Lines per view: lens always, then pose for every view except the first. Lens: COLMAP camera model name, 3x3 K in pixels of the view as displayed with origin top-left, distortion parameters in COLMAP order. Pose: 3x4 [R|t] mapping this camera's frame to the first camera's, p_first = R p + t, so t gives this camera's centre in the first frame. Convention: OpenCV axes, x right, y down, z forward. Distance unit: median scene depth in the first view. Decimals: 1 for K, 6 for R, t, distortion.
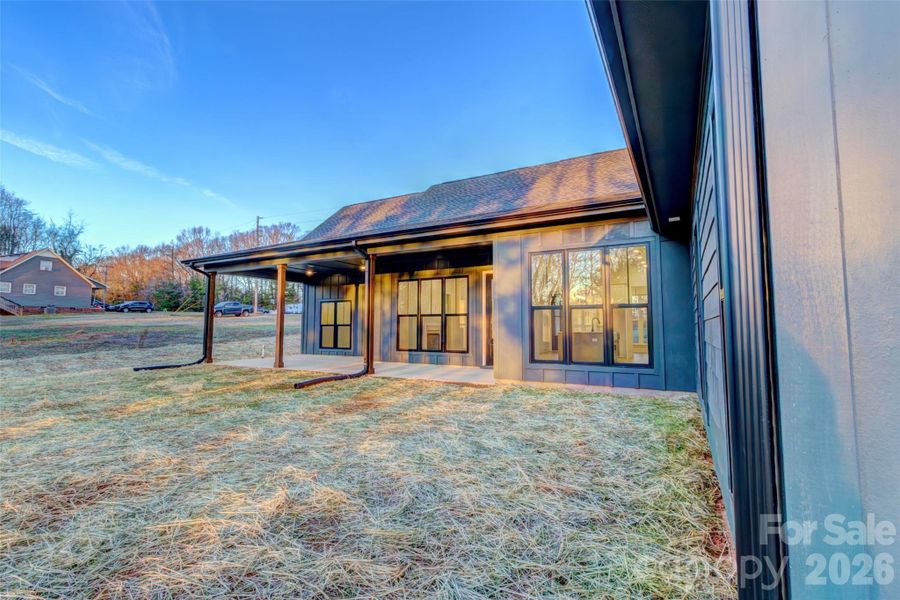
lens RADIAL K [[413.2, 0, 446.0], [0, 413.2, 298.8], [0, 0, 1]] dist [0.007333, -0.000712]
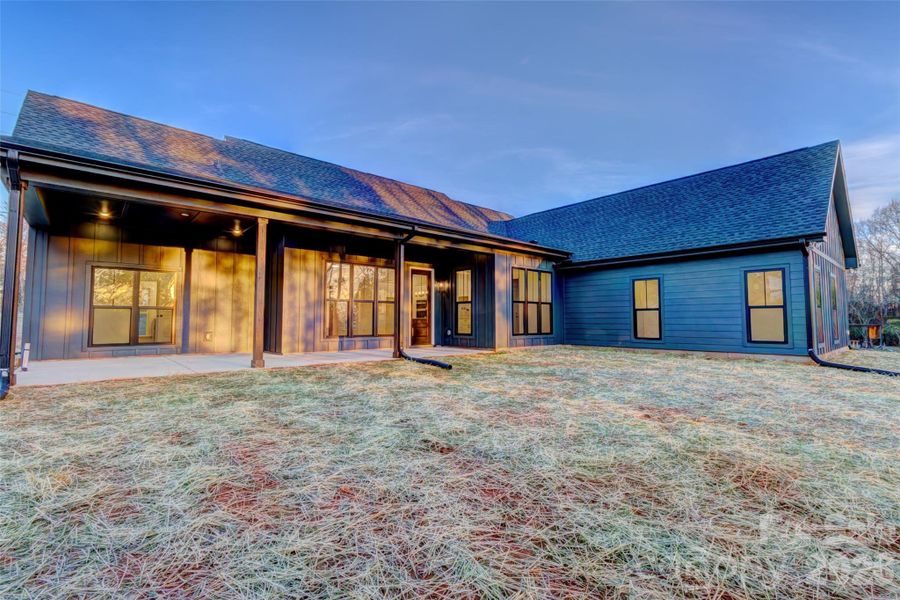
lens RADIAL K [[413.2, 0, 446.6], [0, 413.2, 298.9], [0, 0, 1]] dist [0.007333, -0.000712]
pose [[0.316898, 0.042108, 0.947524, -0.961338], [-0.070237, 0.997313, -0.020830, 0.043310], [-0.945855, -0.059950, 0.319004, 0.505435]]
